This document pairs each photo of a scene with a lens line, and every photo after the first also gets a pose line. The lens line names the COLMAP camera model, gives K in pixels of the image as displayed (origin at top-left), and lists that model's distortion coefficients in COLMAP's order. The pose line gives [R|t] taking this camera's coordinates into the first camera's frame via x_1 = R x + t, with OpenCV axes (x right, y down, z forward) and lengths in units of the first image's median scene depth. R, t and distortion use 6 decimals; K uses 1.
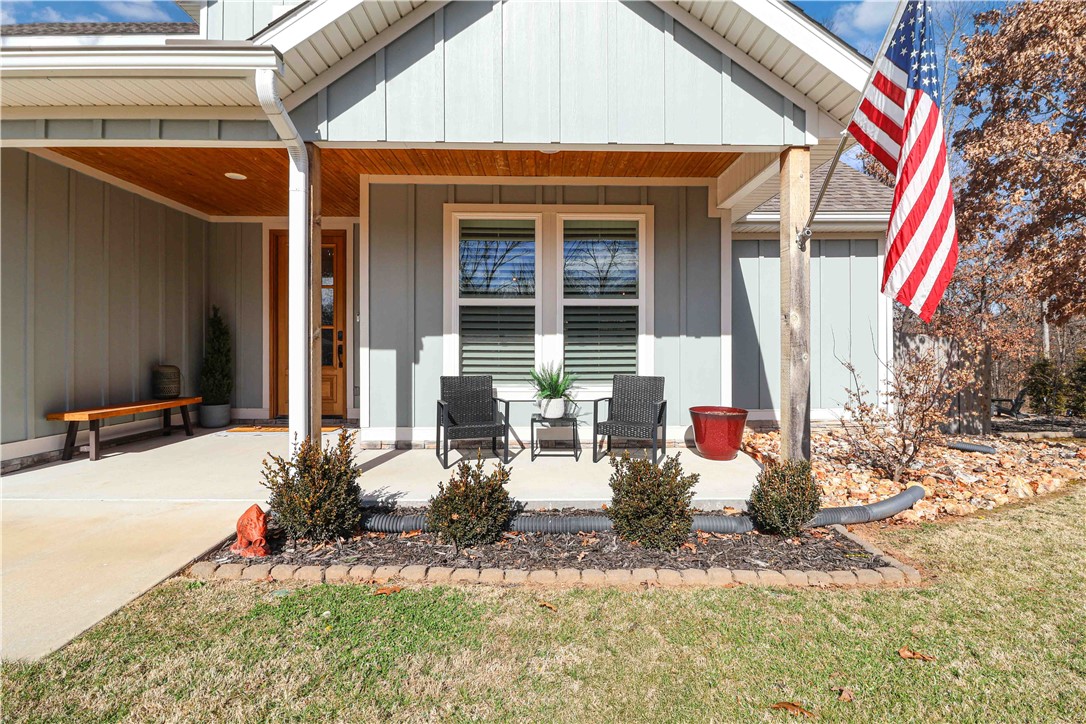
lens RADIAL K [[508.4, 0, 555.8], [0, 508.4, 348.0], [0, 0, 1]] dist [-0.001523, -0.012785]
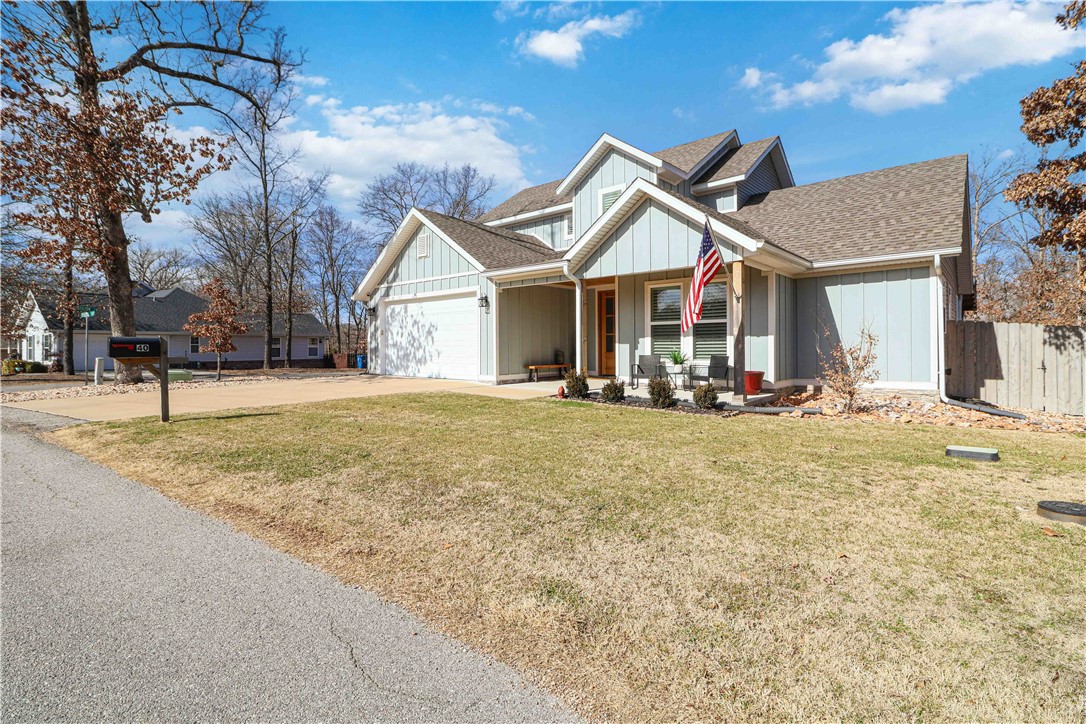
lens RADIAL K [[508.4, 0, 555.8], [0, 508.4, 348.0], [0, 0, 1]] dist [-0.001523, -0.012785]
pose [[0.733835, -0.001072, -0.679327, 1.062564], [0.010049, 0.999906, 0.009277, -0.004471], [0.679254, -0.013634, 0.733777, -0.988538]]
